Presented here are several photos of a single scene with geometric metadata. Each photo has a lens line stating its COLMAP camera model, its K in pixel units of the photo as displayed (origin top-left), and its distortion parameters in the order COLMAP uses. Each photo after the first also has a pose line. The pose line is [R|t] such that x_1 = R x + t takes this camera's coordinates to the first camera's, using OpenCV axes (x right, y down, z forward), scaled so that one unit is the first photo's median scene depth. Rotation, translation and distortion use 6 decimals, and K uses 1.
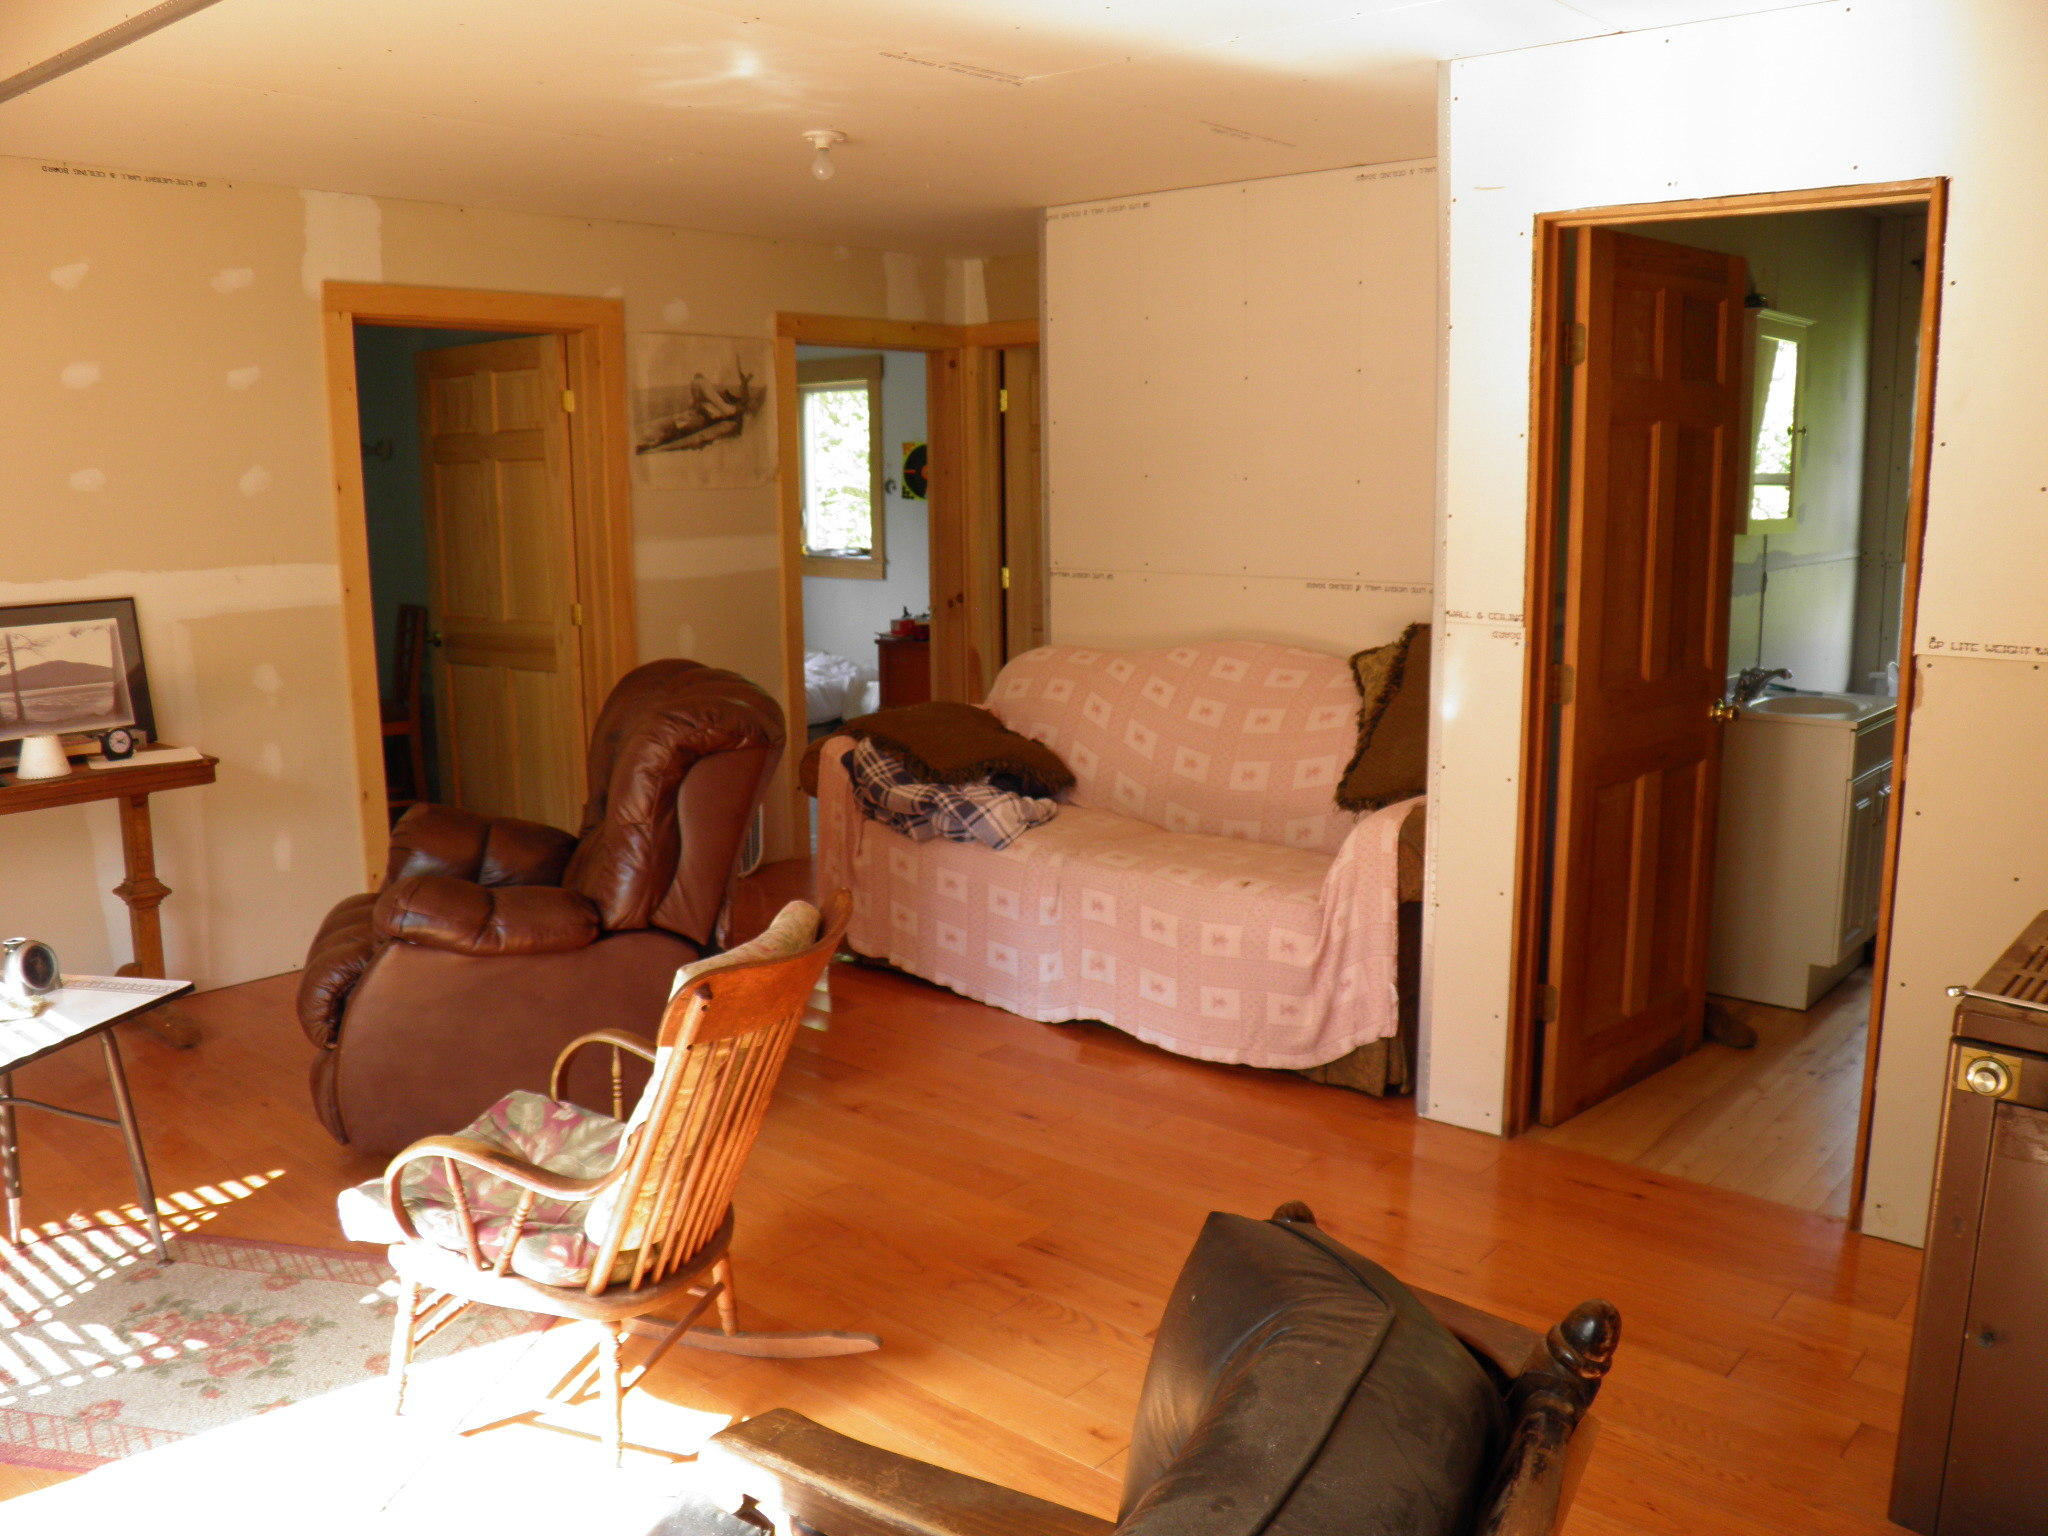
lens RADIAL K [[1667.5, 0, 1024.0], [0, 1667.5, 768.0], [0, 0, 1]] dist [-0.176729, 0.122165]
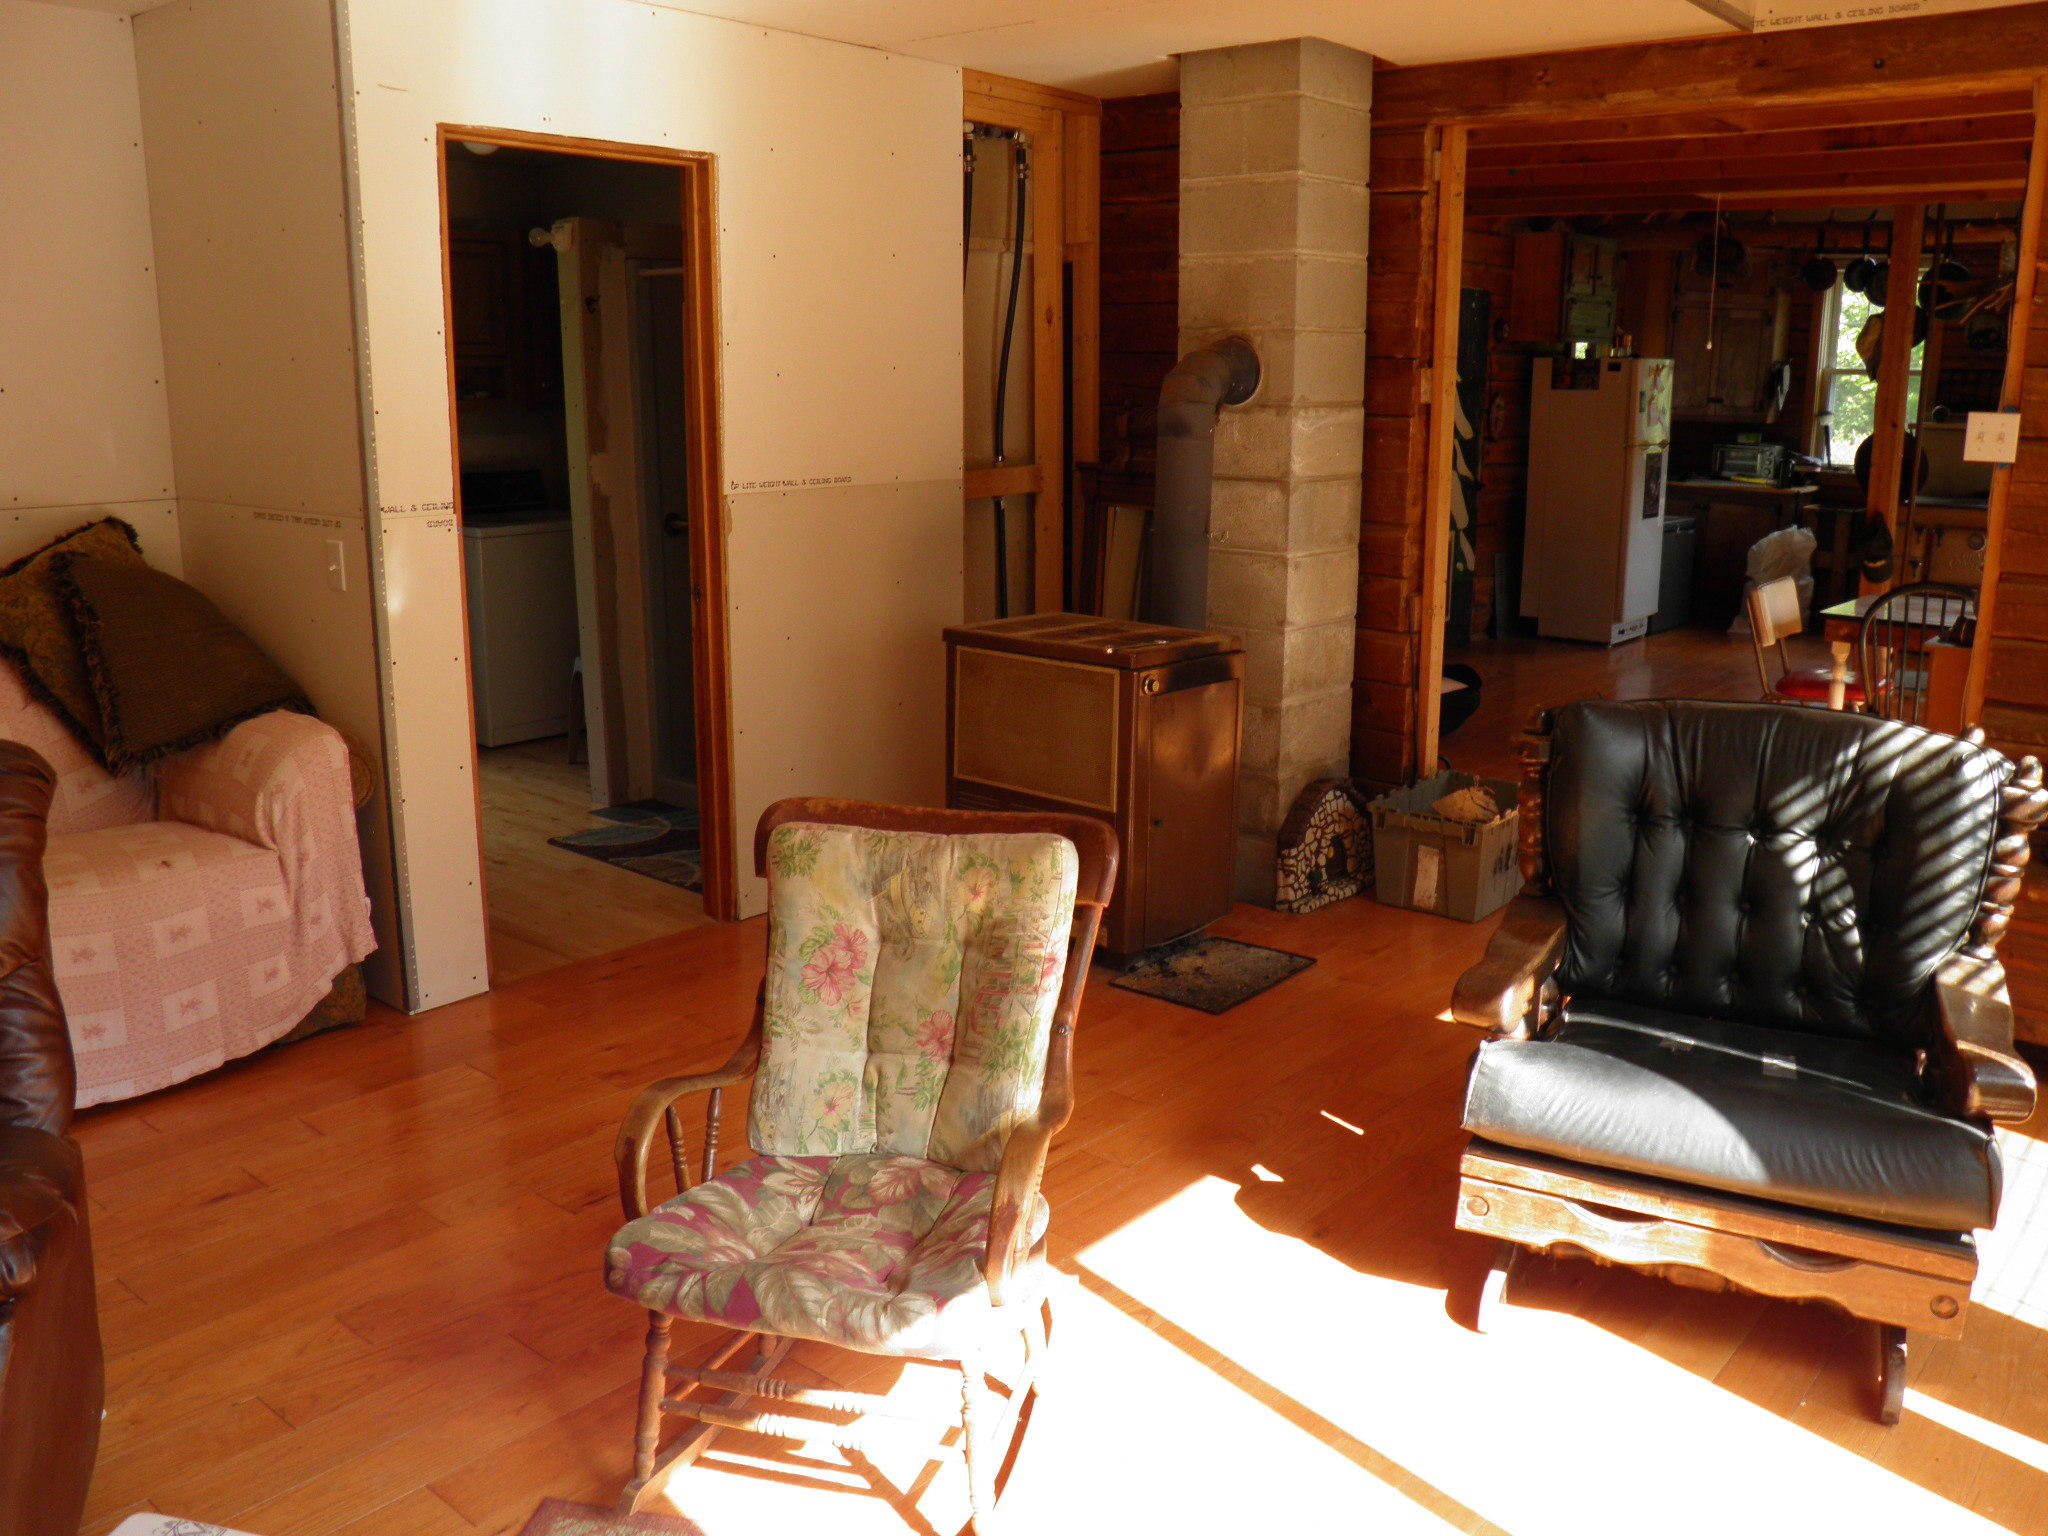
lens RADIAL K [[1667.5, 0, 1024.0], [0, 1667.5, 768.0], [0, 0, 1]] dist [-0.176729, 0.122165]
pose [[-0.014412, -0.215700, 0.976353, -0.730479], [0.169591, 0.961780, 0.214984, -0.086740], [-0.985409, 0.168679, 0.022719, 0.604279]]
